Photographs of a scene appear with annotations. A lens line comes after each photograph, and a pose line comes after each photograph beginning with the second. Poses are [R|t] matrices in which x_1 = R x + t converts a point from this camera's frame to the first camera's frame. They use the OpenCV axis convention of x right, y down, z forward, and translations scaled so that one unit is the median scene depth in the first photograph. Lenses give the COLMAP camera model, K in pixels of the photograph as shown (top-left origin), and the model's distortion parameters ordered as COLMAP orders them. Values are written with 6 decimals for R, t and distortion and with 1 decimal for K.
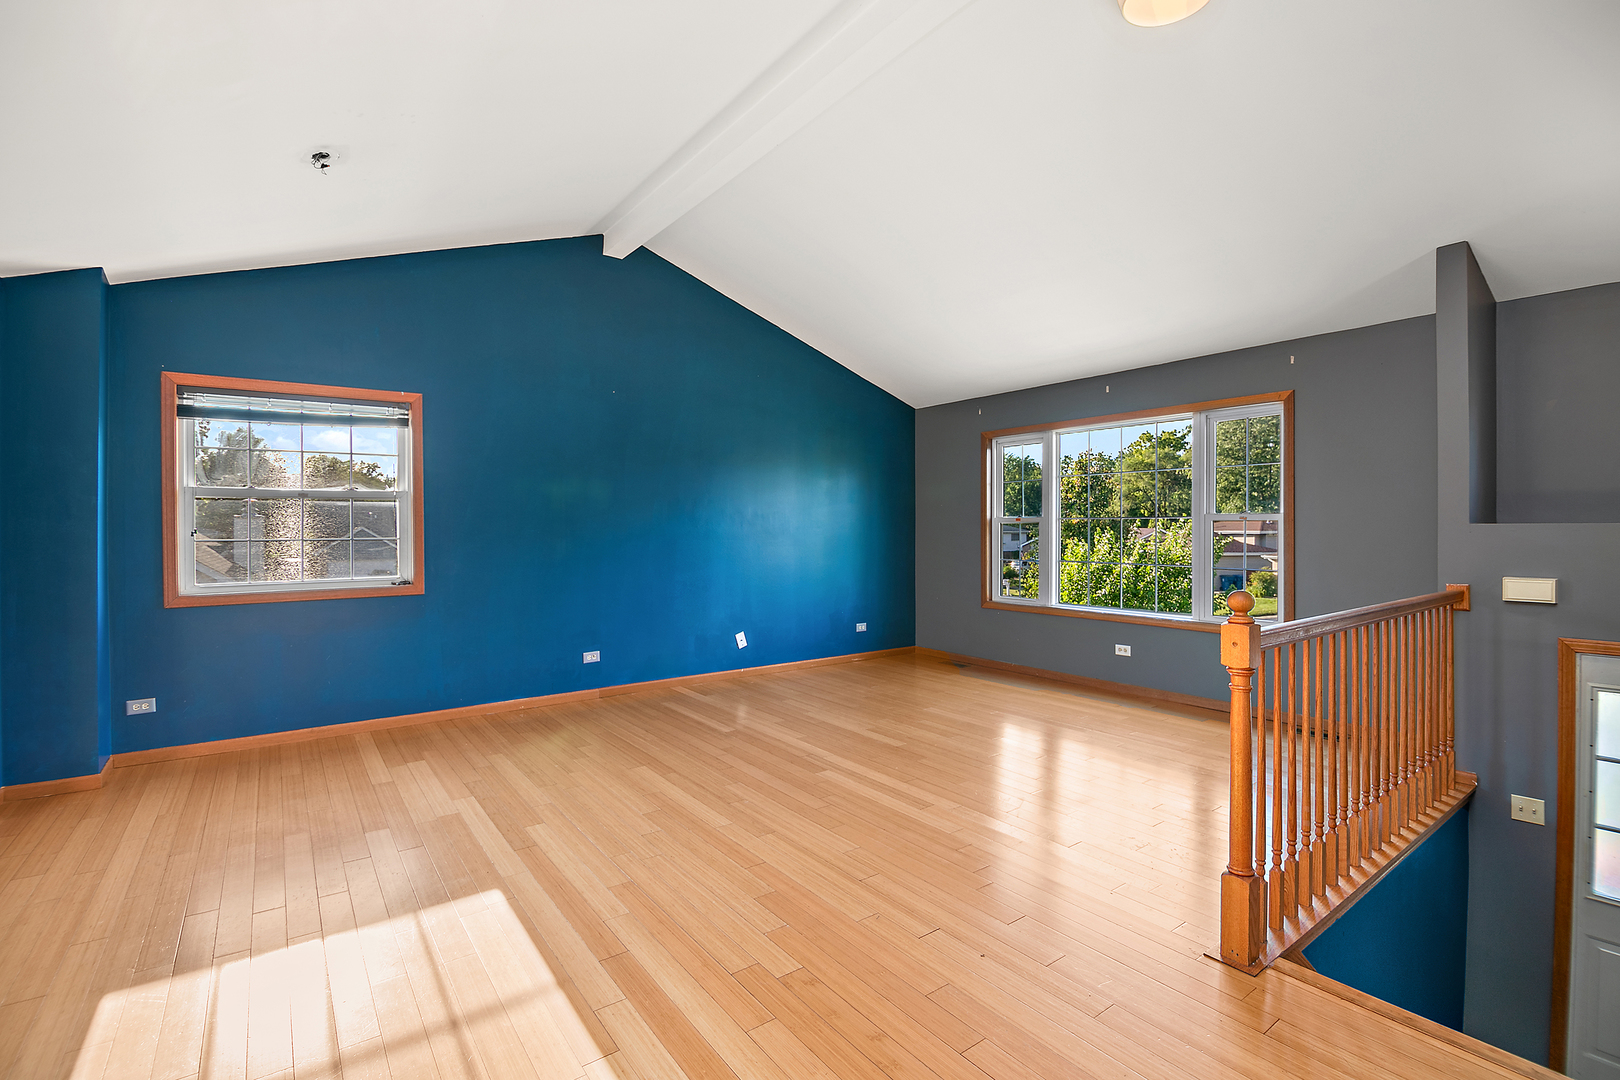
lens RADIAL K [[732.1, 0, 811.9], [0, 732.1, 535.9], [0, 0, 1]] dist [0.002376, -0.002409]
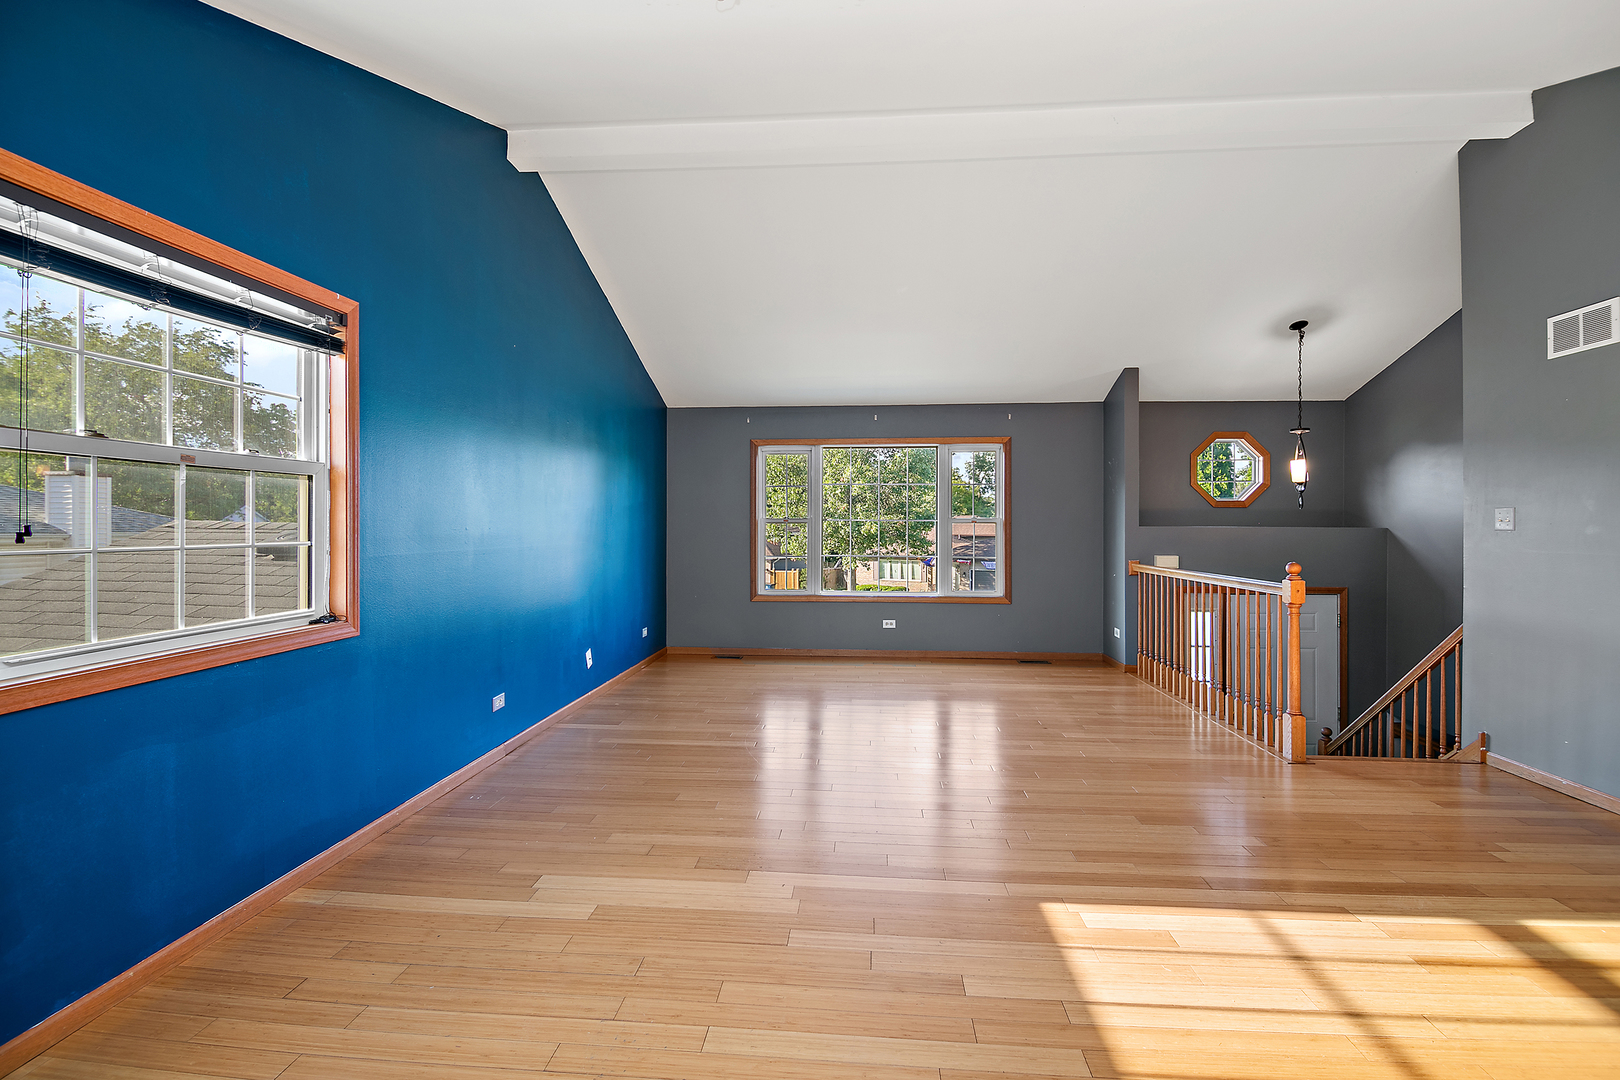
lens RADIAL K [[732.1, 0, 803.0], [0, 732.1, 535.4], [0, 0, 1]] dist [0.002376, -0.002409]
pose [[0.655455, -0.005203, 0.755216, -0.873980], [0.004398, 0.999986, 0.003073, -0.003000], [-0.755221, 0.001307, 0.655468, 0.385932]]
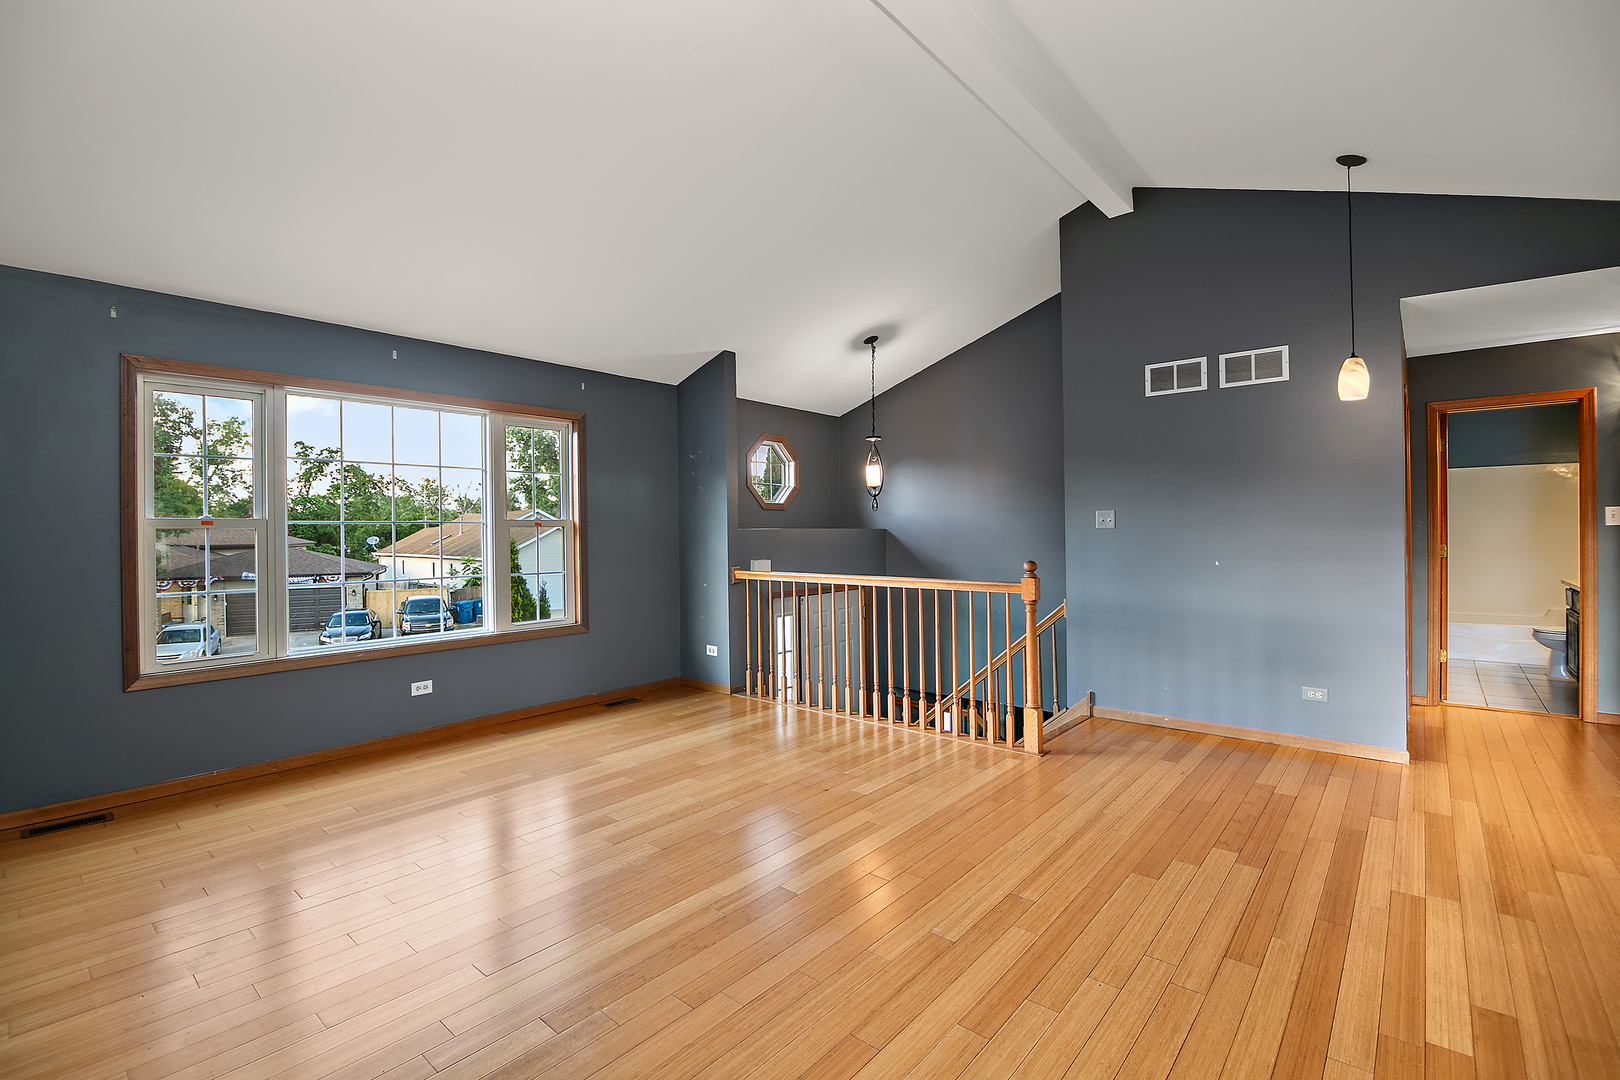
lens RADIAL K [[732.1, 0, 816.5], [0, 732.1, 529.6], [0, 0, 1]] dist [0.002376, -0.002409]
pose [[-0.239131, 0.007879, 0.970955, -0.610934], [0.018595, 0.999821, -0.003533, -0.004706], [-0.970809, 0.017210, -0.239234, 1.069066]]
